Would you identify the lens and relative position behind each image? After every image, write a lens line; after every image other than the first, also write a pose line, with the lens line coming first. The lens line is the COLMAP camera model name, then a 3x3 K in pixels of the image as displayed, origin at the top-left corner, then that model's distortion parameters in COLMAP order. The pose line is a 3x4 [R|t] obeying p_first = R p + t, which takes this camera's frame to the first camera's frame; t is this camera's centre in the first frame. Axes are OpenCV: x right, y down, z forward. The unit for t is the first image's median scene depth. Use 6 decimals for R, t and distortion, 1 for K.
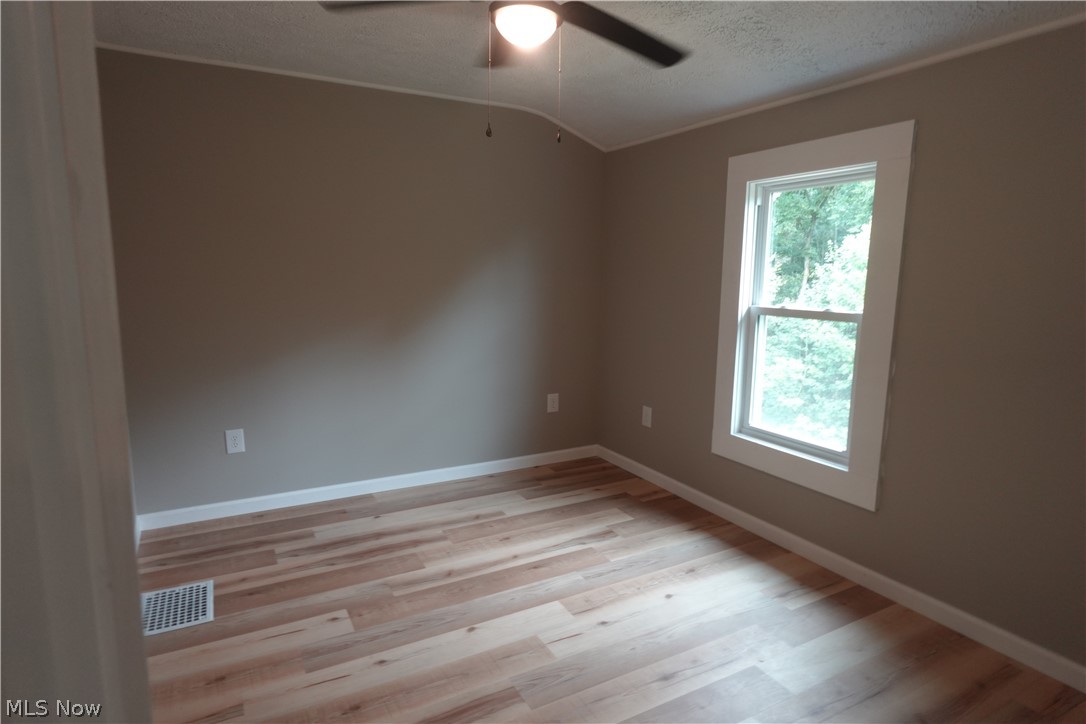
lens RADIAL K [[612.3, 0, 542.0], [0, 612.3, 364.6], [0, 0, 1]] dist [-0.002676, 0.001499]
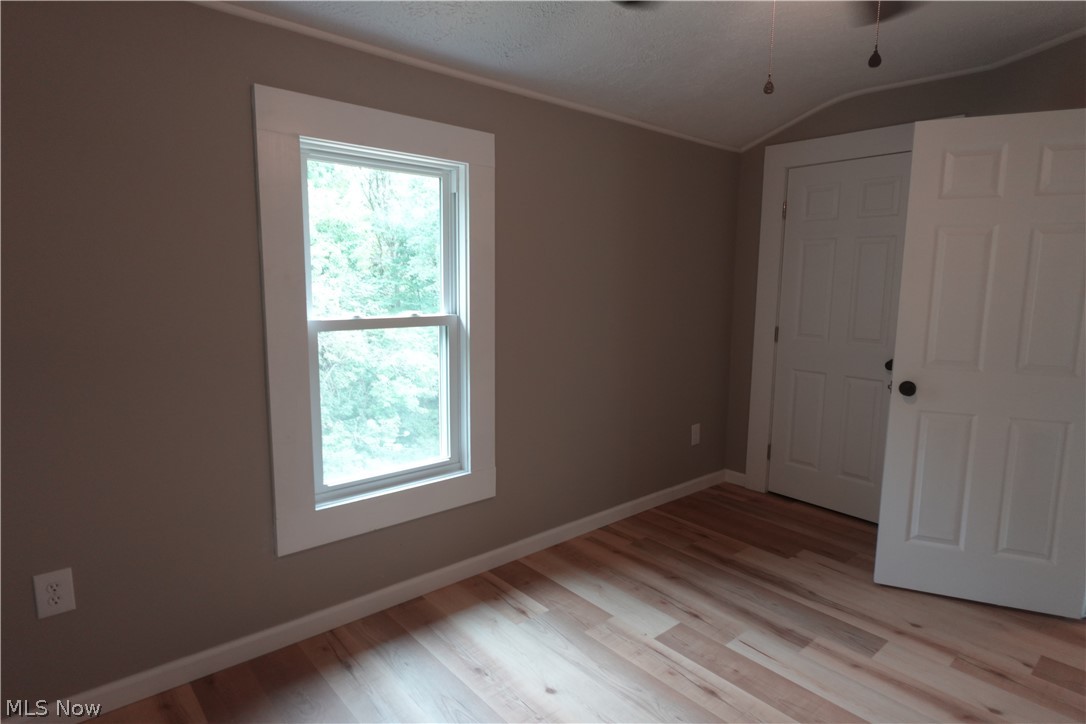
lens RADIAL K [[612.3, 0, 542.0], [0, 612.3, 364.6], [0, 0, 1]] dist [-0.002676, 0.001499]
pose [[-0.225158, -0.148570, 0.962928, -0.453639], [0.135301, 0.973962, 0.181909, -0.160234], [-0.964882, 0.171243, -0.199194, 1.039130]]
